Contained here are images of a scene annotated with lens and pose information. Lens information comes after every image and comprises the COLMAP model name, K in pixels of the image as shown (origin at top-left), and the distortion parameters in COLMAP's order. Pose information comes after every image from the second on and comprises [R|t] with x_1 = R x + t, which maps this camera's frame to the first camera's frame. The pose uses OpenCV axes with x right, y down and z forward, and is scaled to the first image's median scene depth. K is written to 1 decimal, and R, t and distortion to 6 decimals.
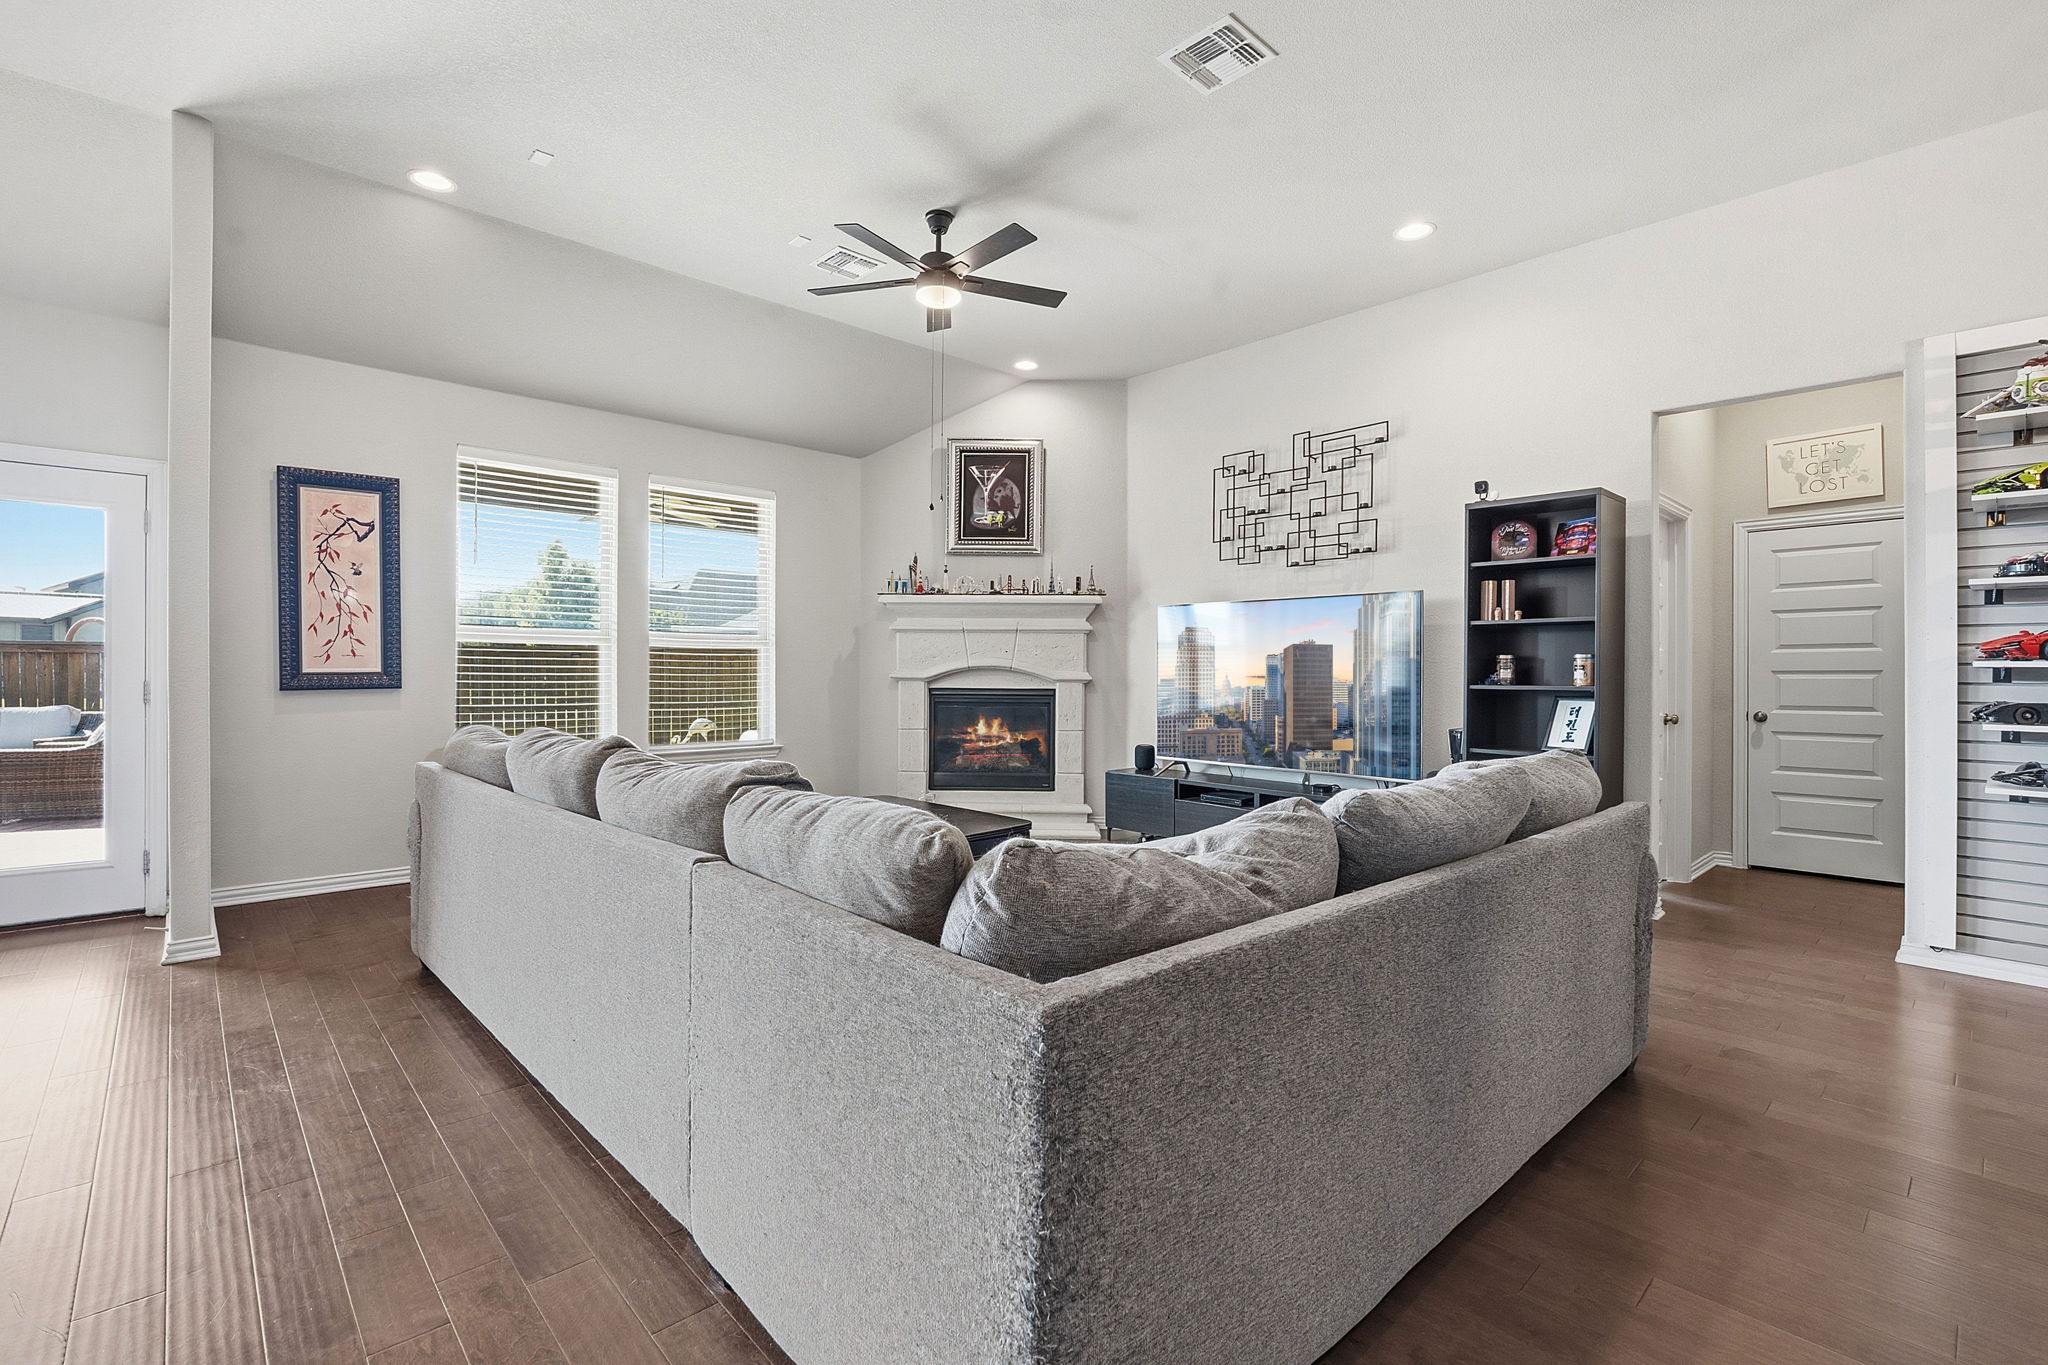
lens RADIAL K [[921.1, 0, 1021.6], [0, 921.1, 679.8], [0, 0, 1]] dist [-0.002237, 0.000021]
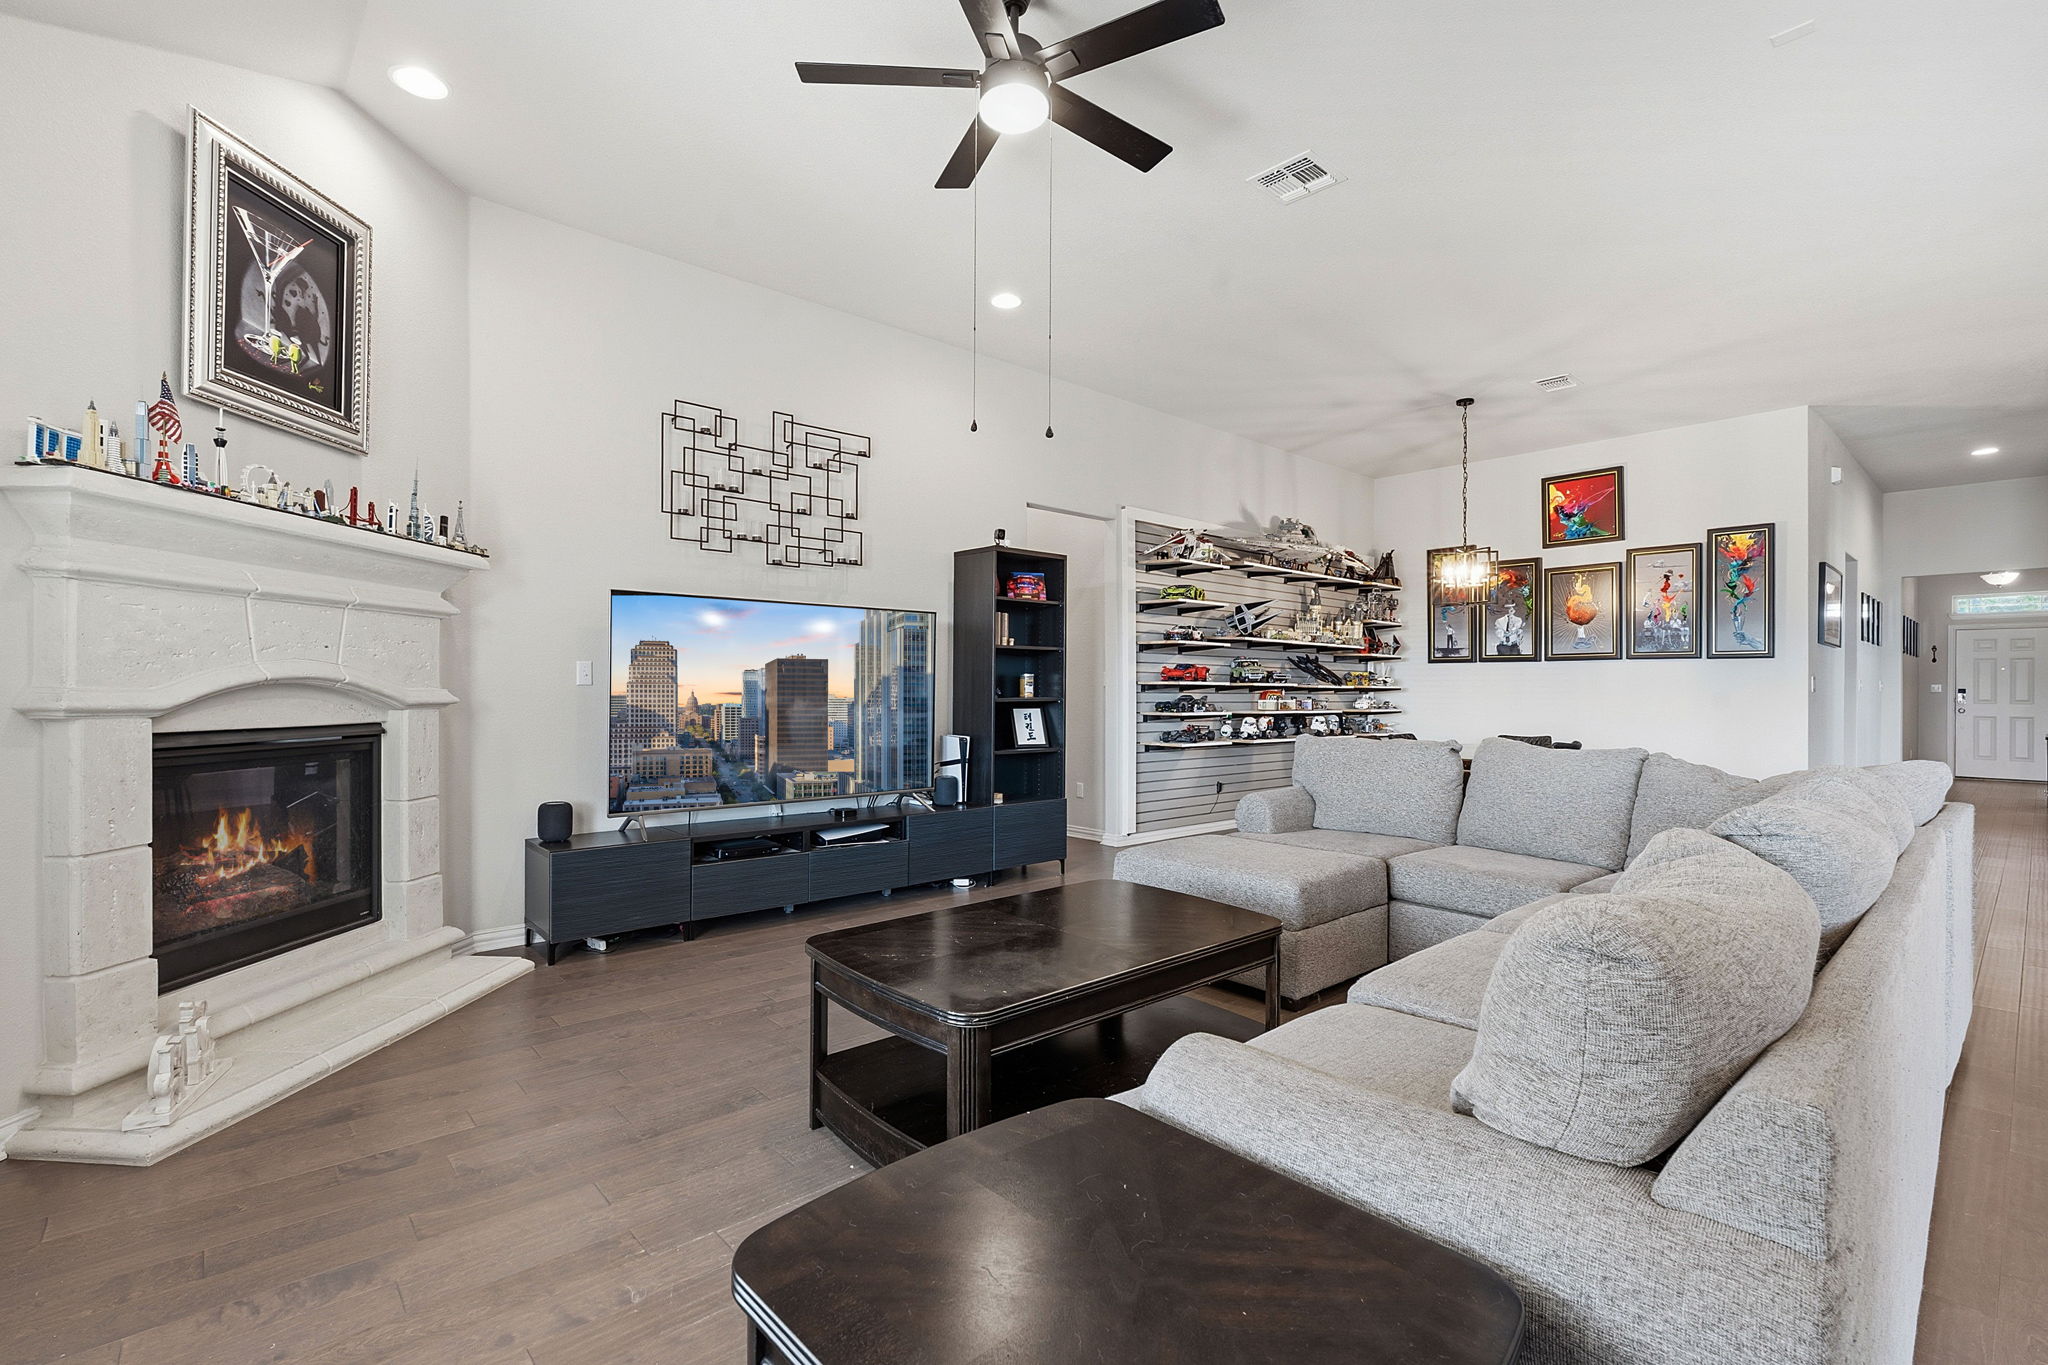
lens RADIAL K [[921.1, 0, 1021.6], [0, 921.1, 679.8], [0, 0, 1]] dist [-0.002237, 0.000021]
pose [[0.019698, -0.000453, 0.999806, -0.545289], [0.005889, 0.999983, 0.000337, -0.014722], [-0.999789, 0.005881, 0.019701, 0.736658]]
